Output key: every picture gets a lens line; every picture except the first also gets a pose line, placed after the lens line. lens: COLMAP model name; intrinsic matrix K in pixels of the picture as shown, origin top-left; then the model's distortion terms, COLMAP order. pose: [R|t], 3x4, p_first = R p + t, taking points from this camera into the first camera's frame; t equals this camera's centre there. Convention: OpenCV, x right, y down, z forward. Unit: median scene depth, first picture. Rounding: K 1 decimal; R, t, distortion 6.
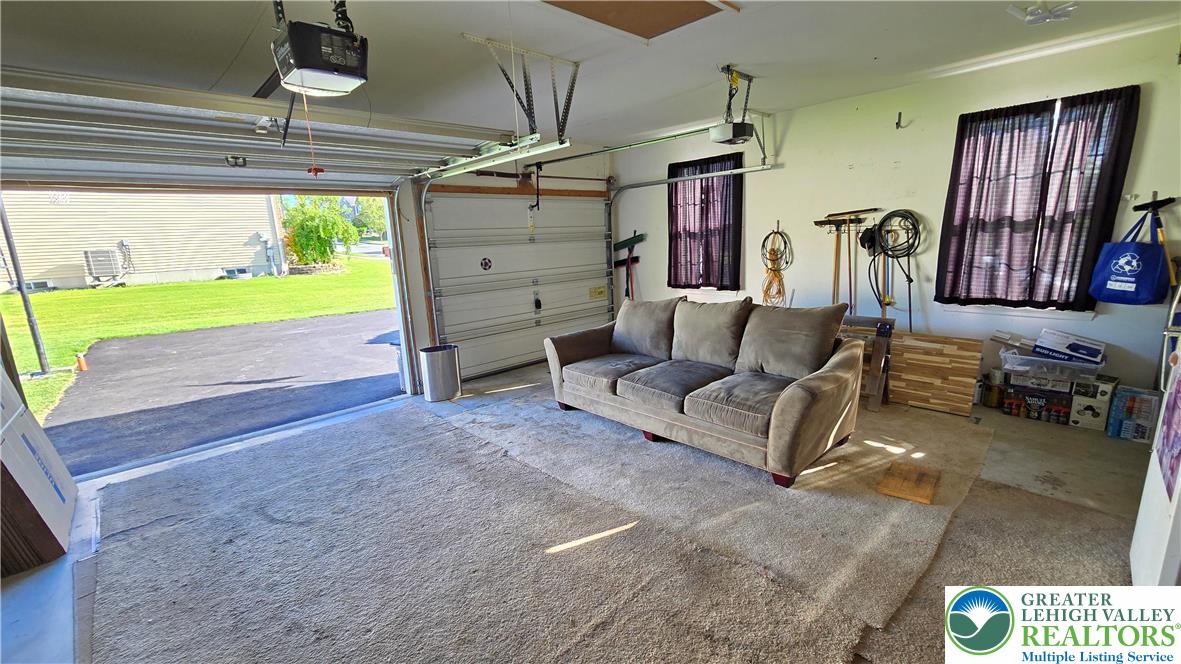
lens RADIAL K [[486.8, 0, 593.4], [0, 486.8, 338.6], [0, 0, 1]] dist [0.000570, -0.000042]
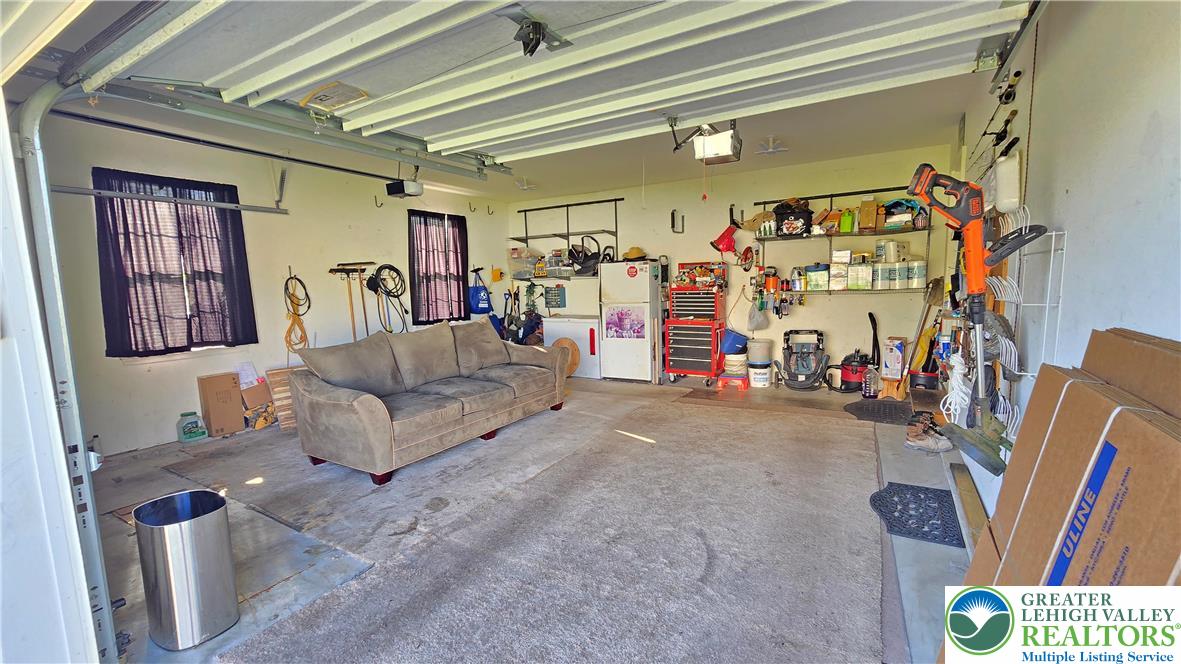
lens RADIAL K [[486.8, 0, 593.4], [0, 486.8, 338.6], [0, 0, 1]] dist [0.000570, -0.000042]
pose [[-0.265699, -0.058565, 0.962275, -0.894282], [0.240804, 0.962482, 0.125068, -0.090906], [-0.933497, 0.264950, -0.241628, 0.845469]]
